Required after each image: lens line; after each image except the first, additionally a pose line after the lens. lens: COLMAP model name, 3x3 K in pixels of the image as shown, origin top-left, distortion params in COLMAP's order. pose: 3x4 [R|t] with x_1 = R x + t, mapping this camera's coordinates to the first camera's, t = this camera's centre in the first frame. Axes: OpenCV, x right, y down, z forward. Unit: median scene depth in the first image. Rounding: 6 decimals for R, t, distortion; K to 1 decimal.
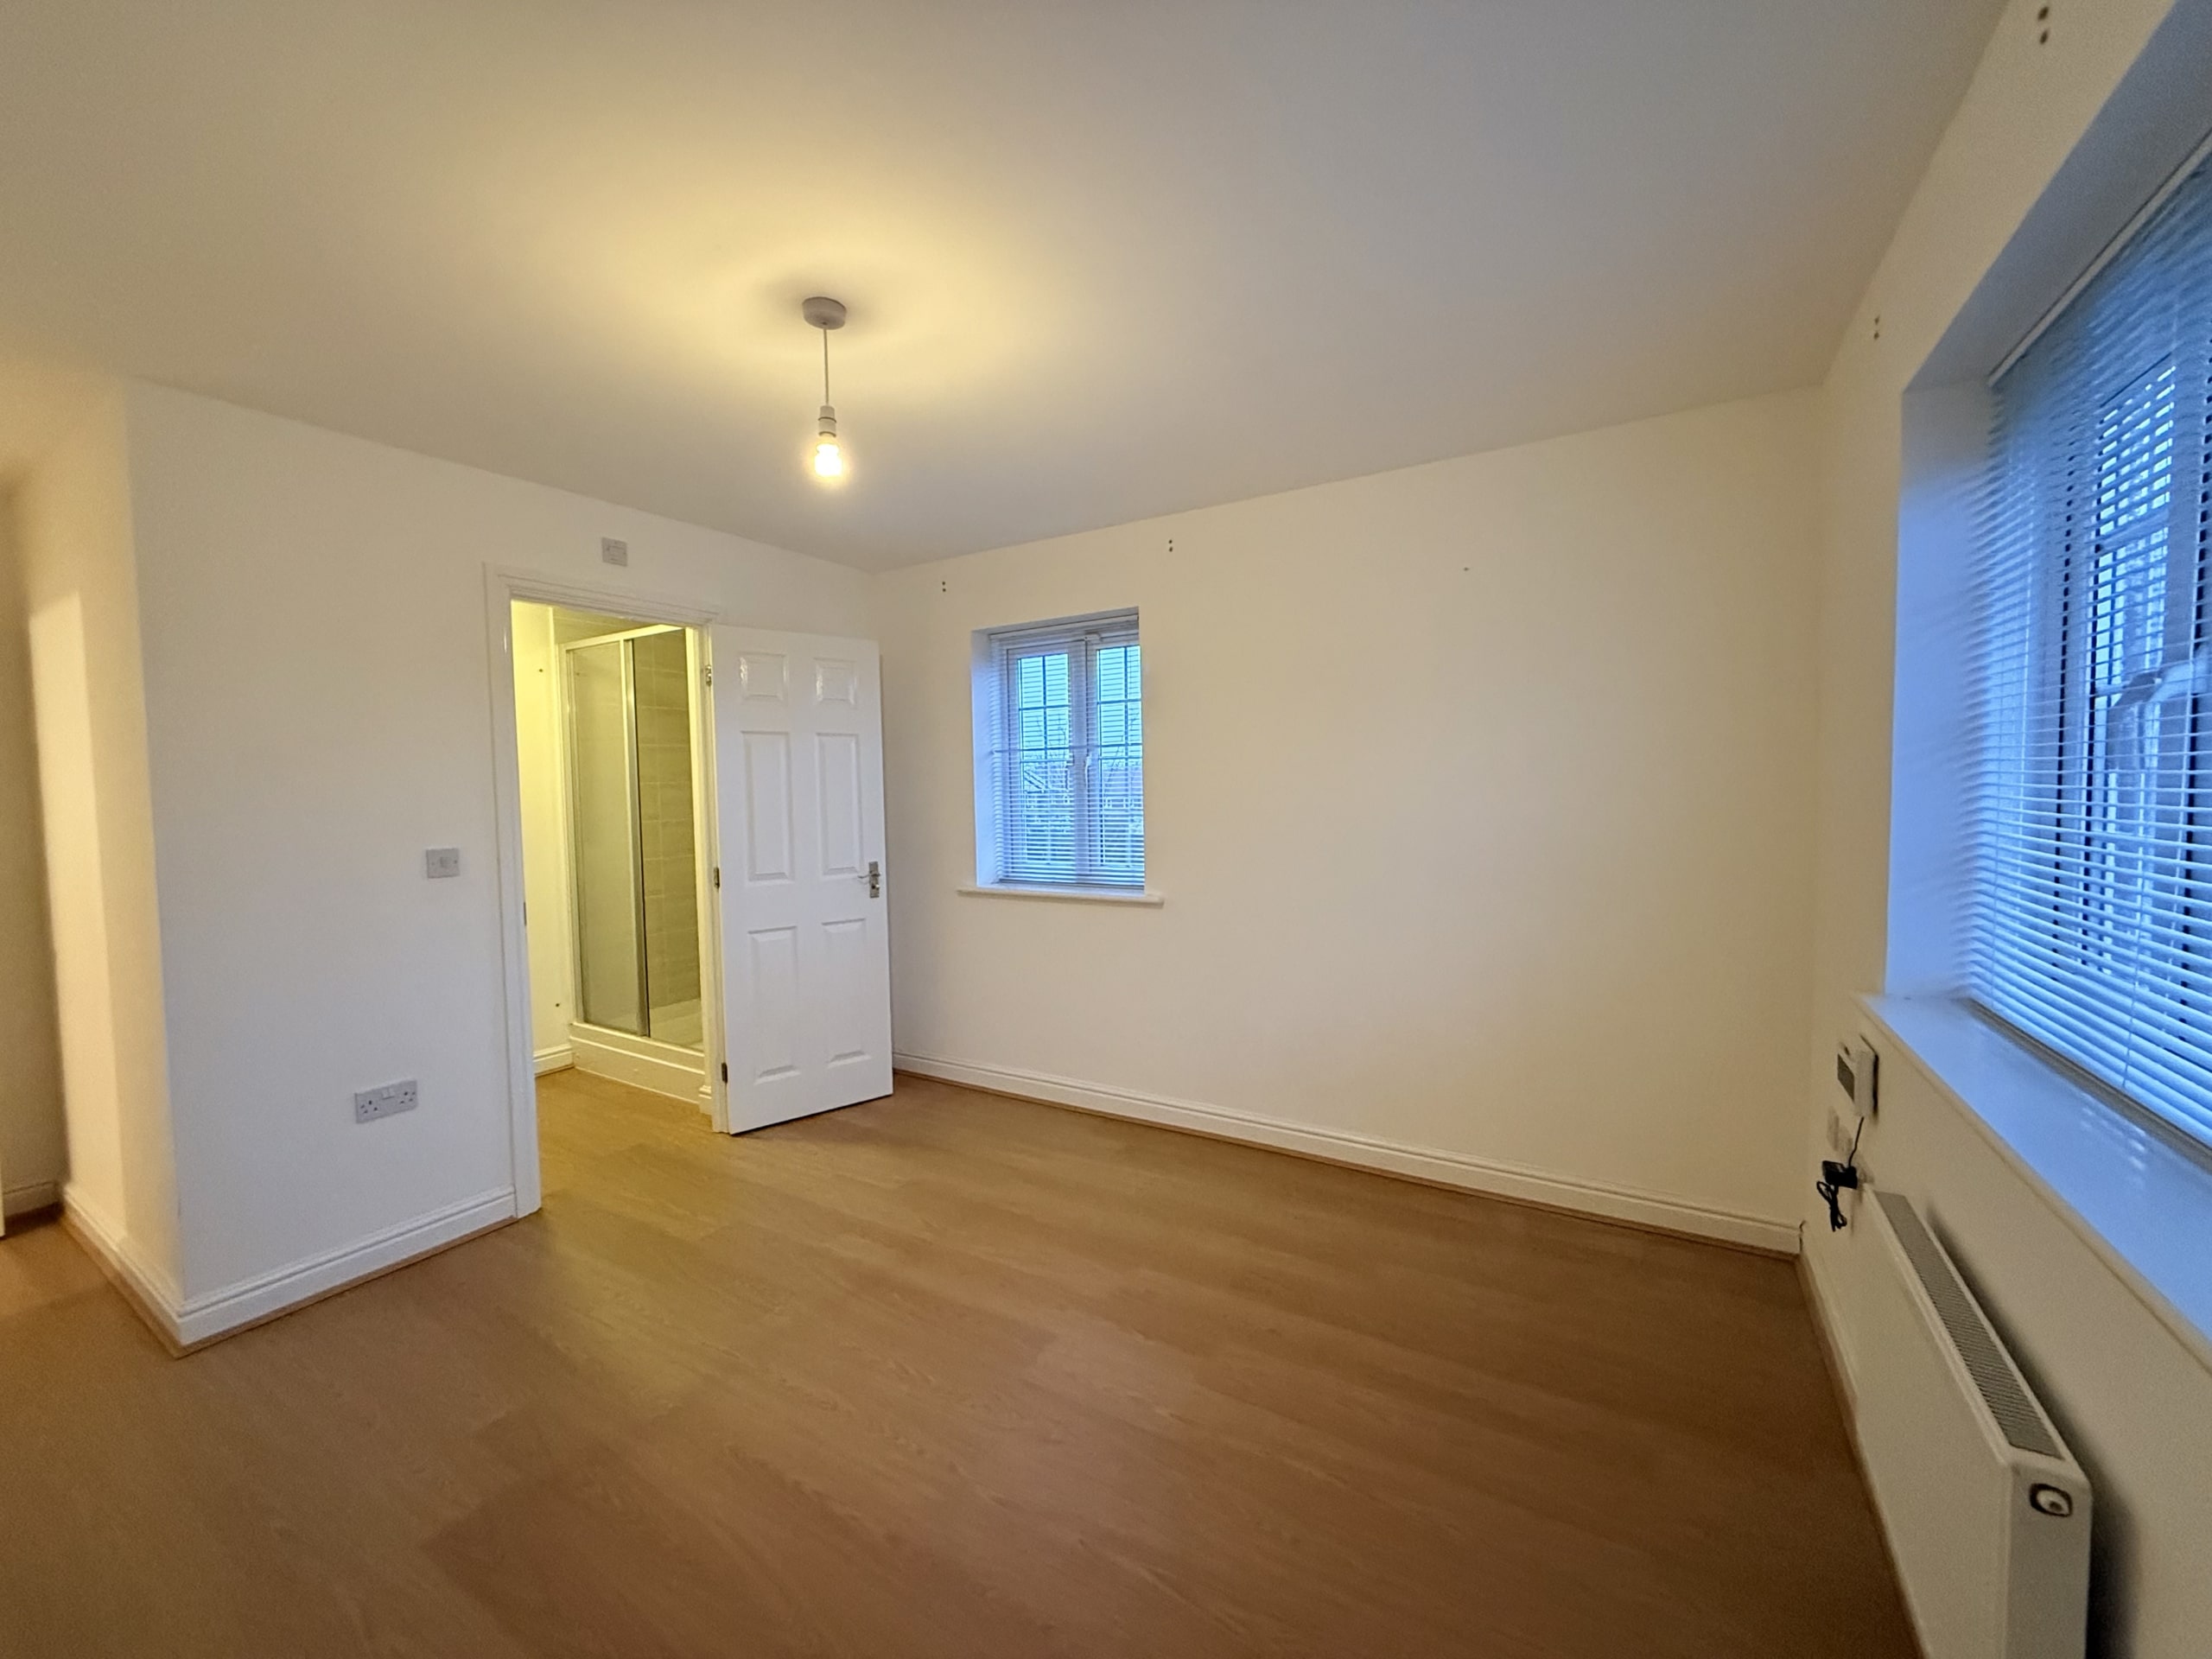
lens RADIAL K [[874.6, 0, 1098.4], [0, 874.6, 819.3], [0, 0, 1]] dist [0.003530, 0.000444]
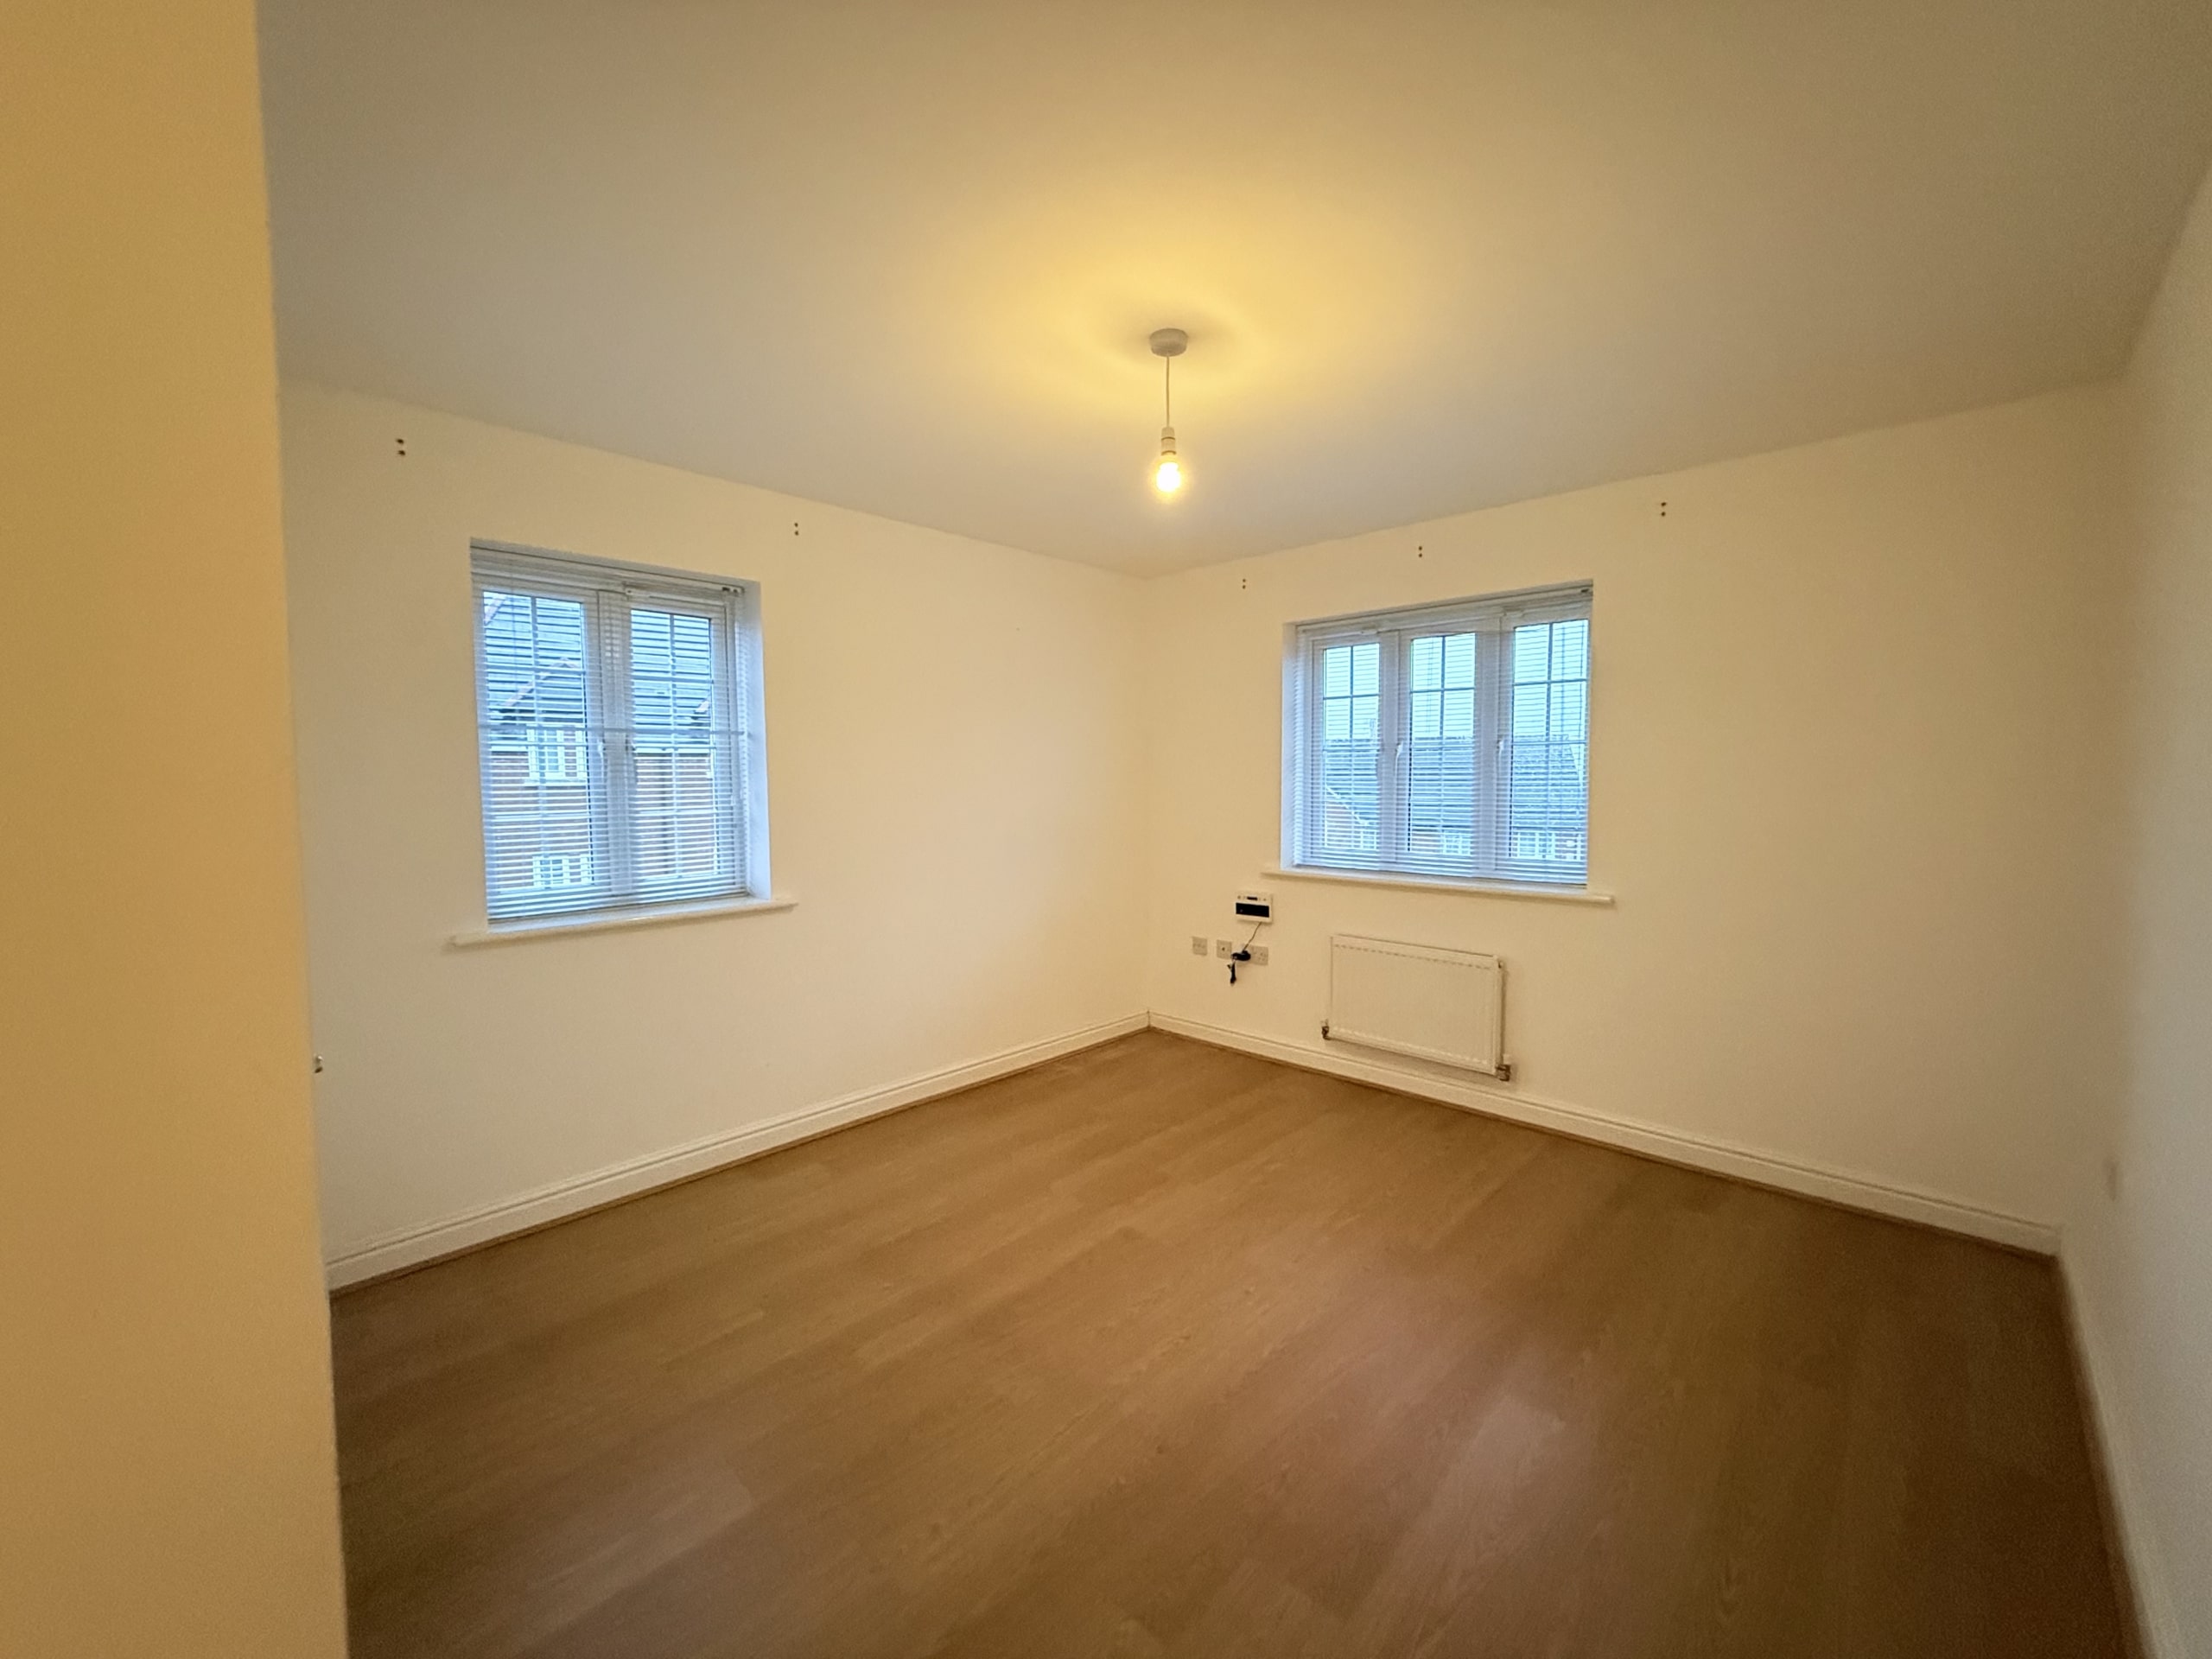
lens RADIAL K [[874.6, 0, 1099.6], [0, 874.6, 817.7], [0, 0, 1]] dist [0.003530, 0.000444]
pose [[0.211694, -0.027710, 0.976943, -0.769991], [0.035951, 0.999142, 0.020550, -0.005945], [-0.976674, 0.030772, 0.212509, 0.472855]]
